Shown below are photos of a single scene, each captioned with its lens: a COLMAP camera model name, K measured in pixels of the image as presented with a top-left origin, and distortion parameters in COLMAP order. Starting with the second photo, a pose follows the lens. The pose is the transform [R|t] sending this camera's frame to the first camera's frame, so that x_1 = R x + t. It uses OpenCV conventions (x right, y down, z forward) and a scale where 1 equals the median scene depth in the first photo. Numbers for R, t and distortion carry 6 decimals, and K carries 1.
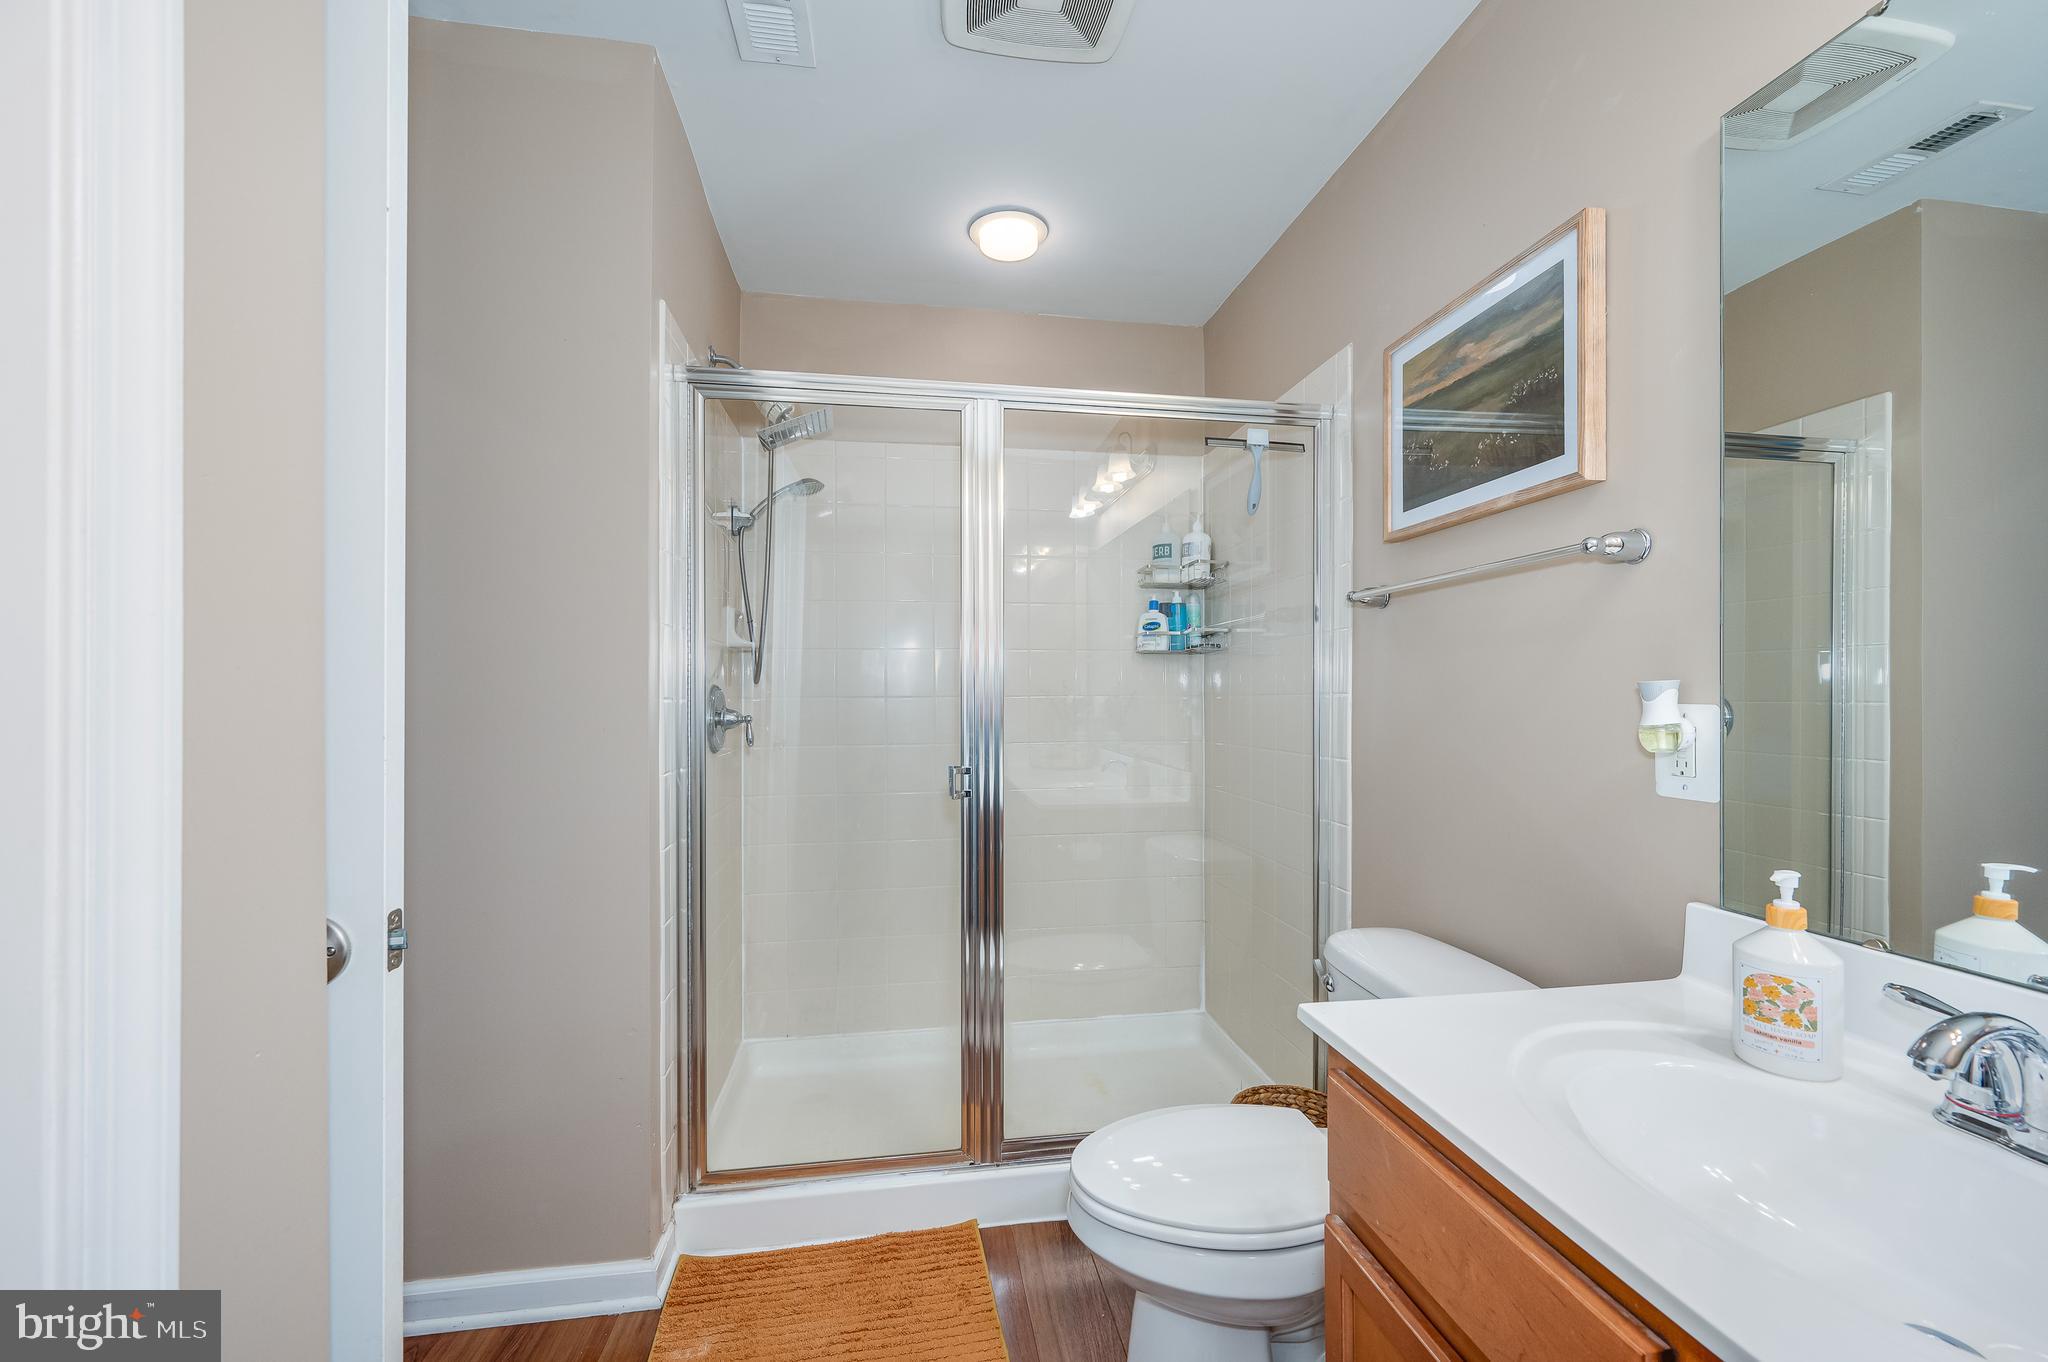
lens RADIAL K [[886.8, 0, 1029.3], [0, 886.8, 699.4], [0, 0, 1]] dist [-0.001382, 0.000072]
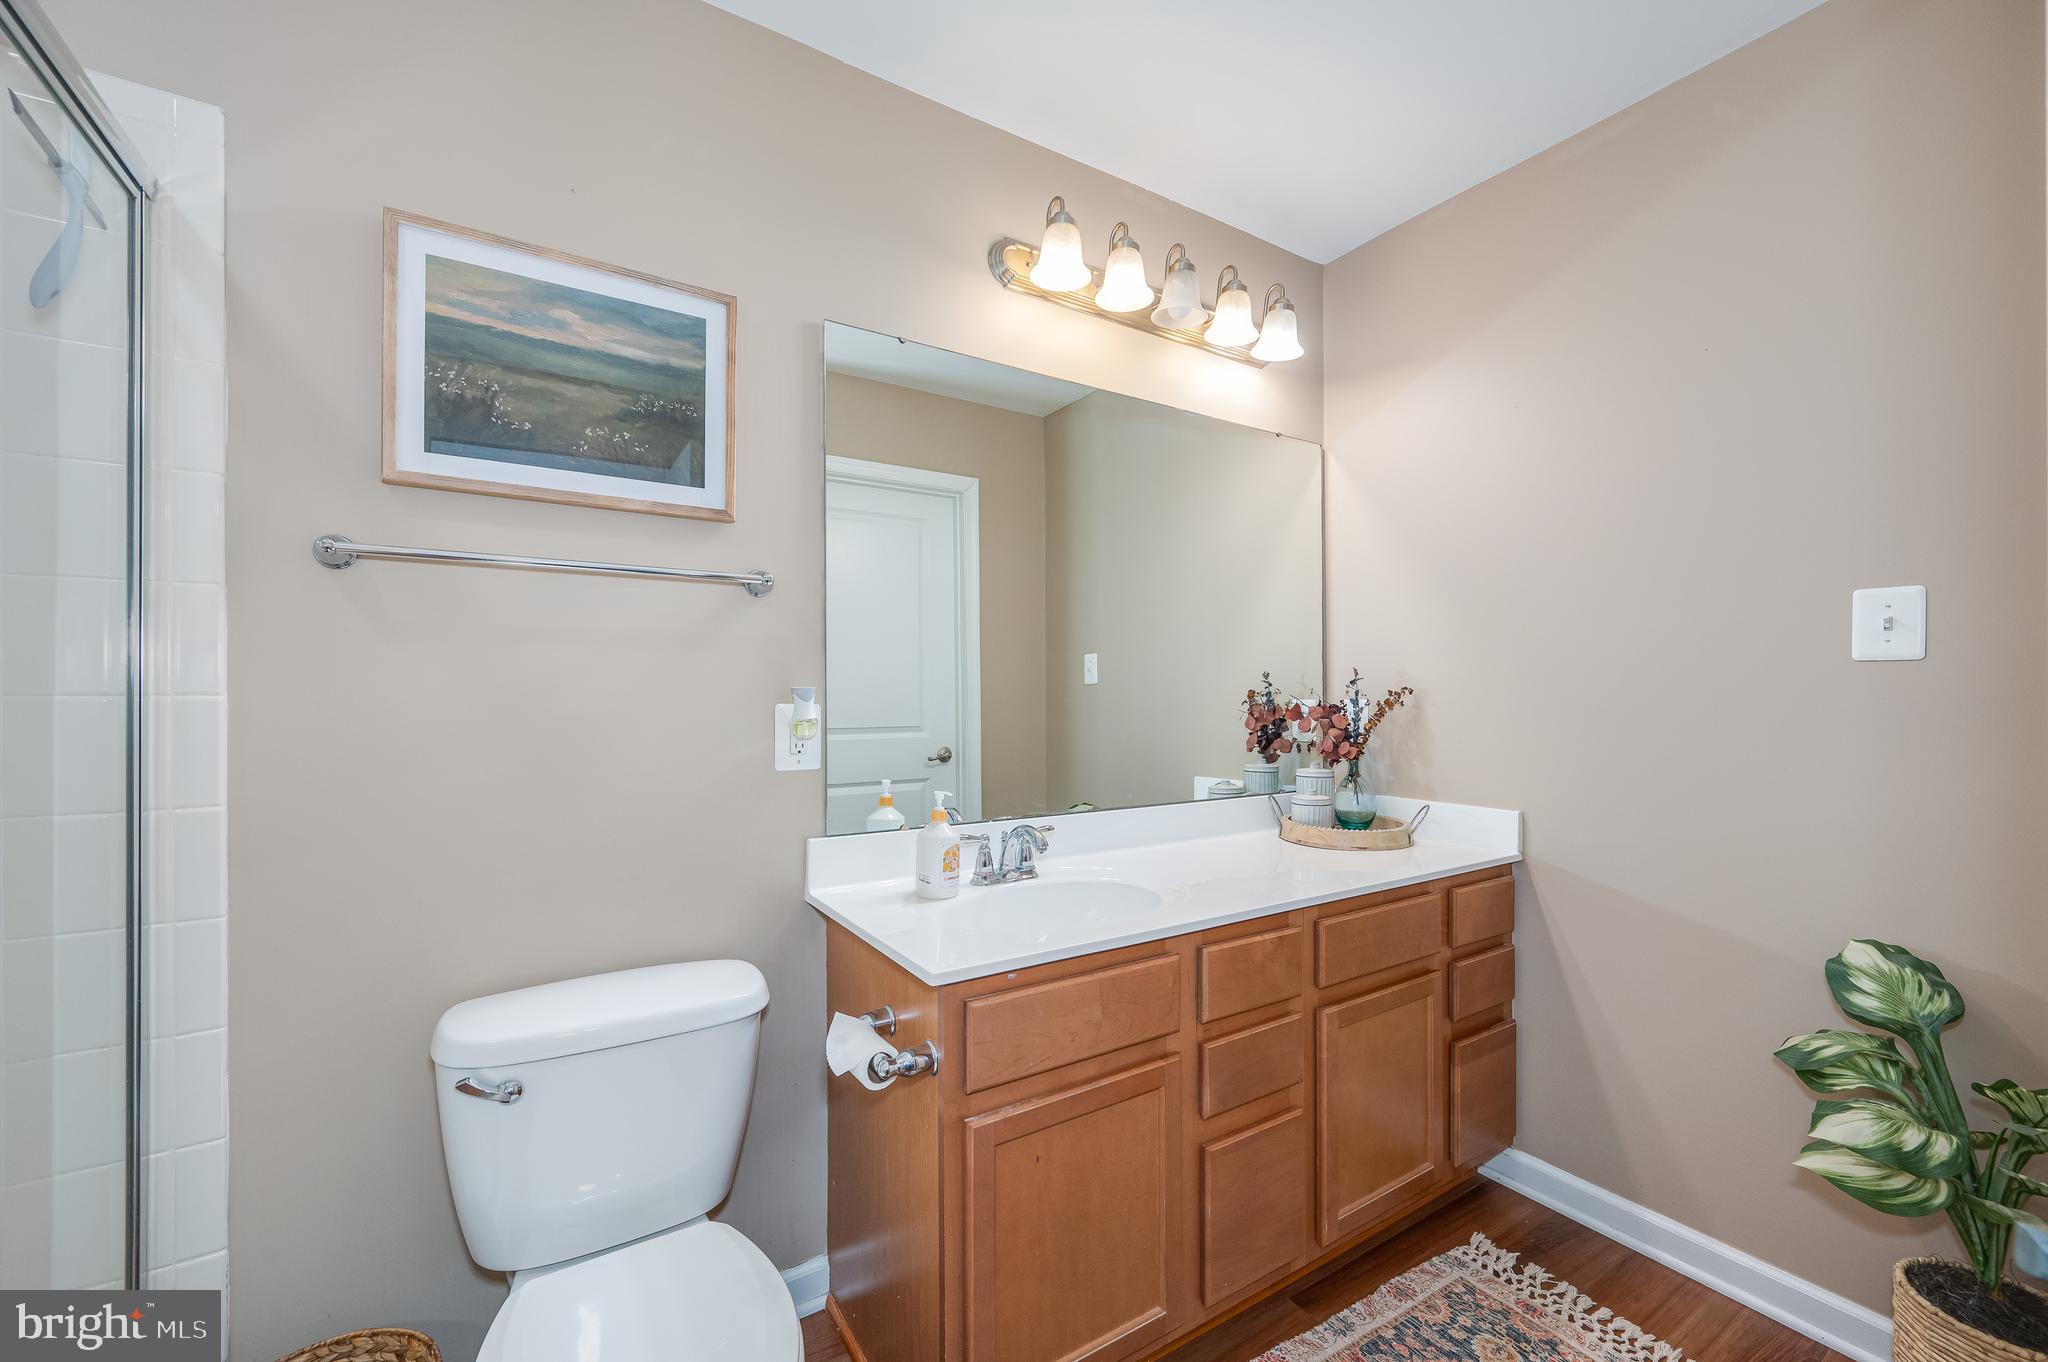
lens RADIAL K [[882.3, 0, 1033.9], [0, 882.3, 688.9], [0, 0, 1]] dist [-0.002552, -0.000193]
pose [[-0.464393, -0.003413, 0.885623, -0.531851], [-0.003999, 0.999990, 0.001756, -0.017292], [-0.885620, -0.002726, -0.464402, 1.003076]]
